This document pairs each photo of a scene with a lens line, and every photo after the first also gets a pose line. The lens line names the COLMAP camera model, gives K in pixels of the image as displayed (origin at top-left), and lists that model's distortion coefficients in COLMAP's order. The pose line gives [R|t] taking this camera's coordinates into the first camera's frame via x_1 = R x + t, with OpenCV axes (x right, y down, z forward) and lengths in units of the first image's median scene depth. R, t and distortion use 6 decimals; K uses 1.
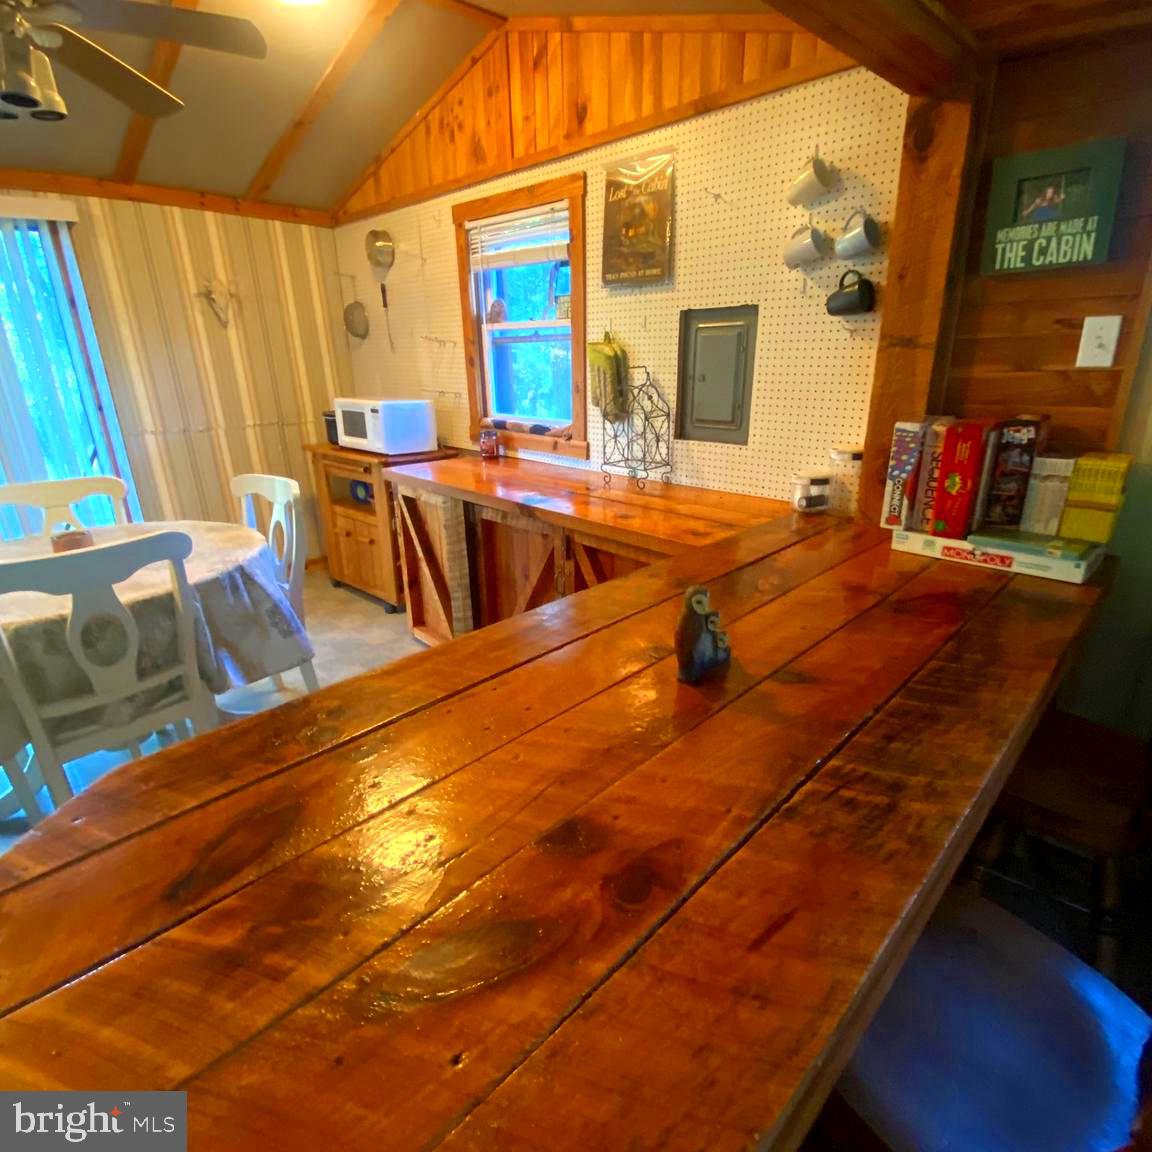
lens RADIAL K [[631.3, 0, 581.4], [0, 631.3, 581.4], [0, 0, 1]] dist [0.038195, -0.038077]
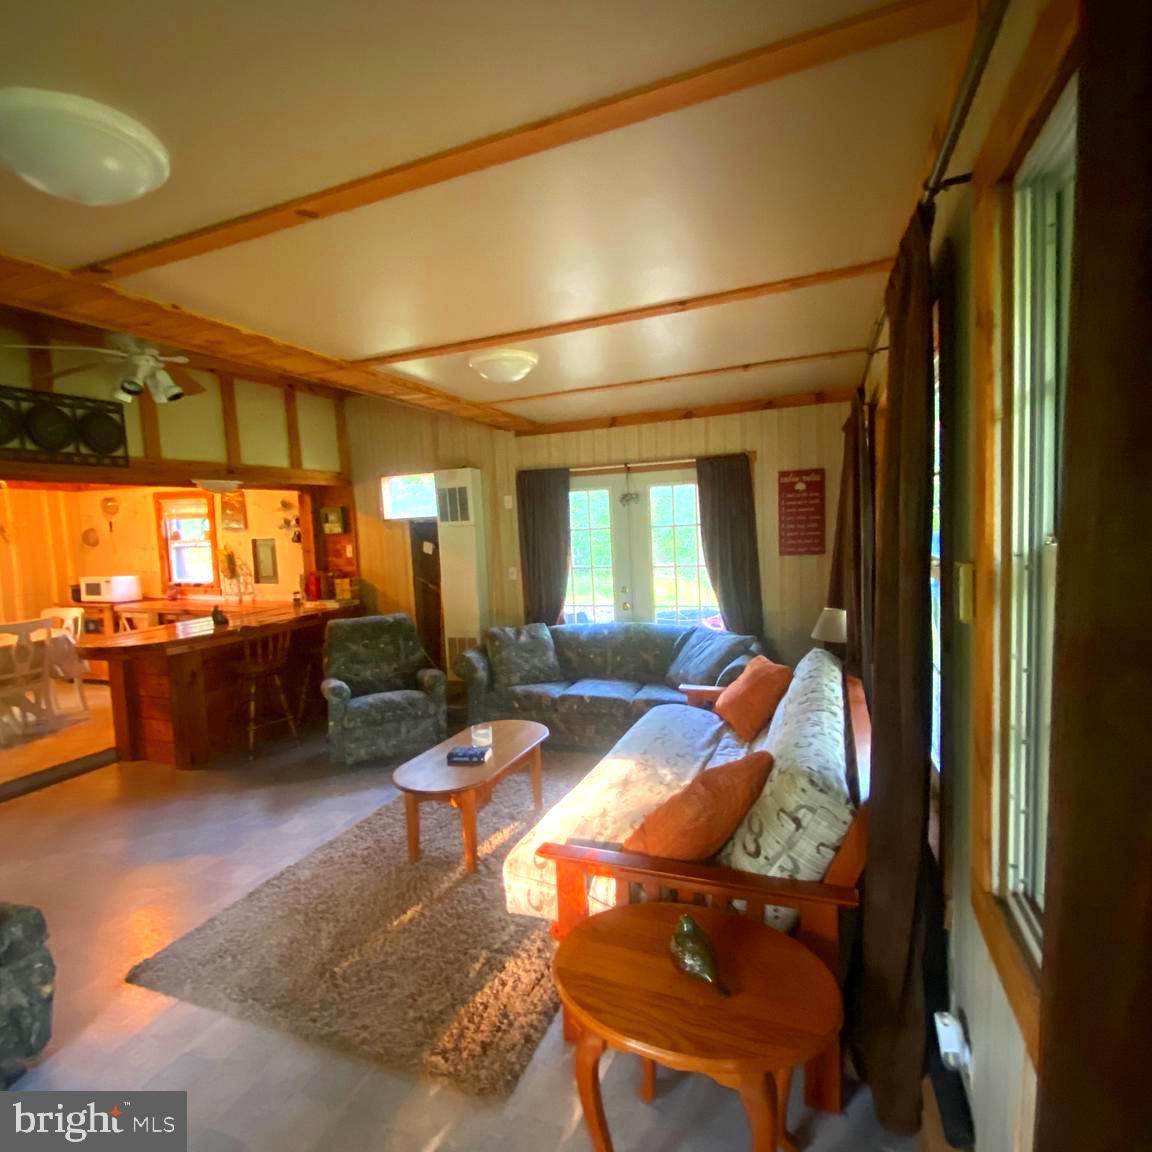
lens RADIAL K [[631.3, 0, 583.6], [0, 631.3, 574.0], [0, 0, 1]] dist [0.038195, -0.038077]
pose [[0.912710, -0.049187, 0.405637, 0.336294], [0.155818, 0.959610, -0.234241, 0.587600], [-0.377732, 0.276999, 0.883510, -1.926672]]
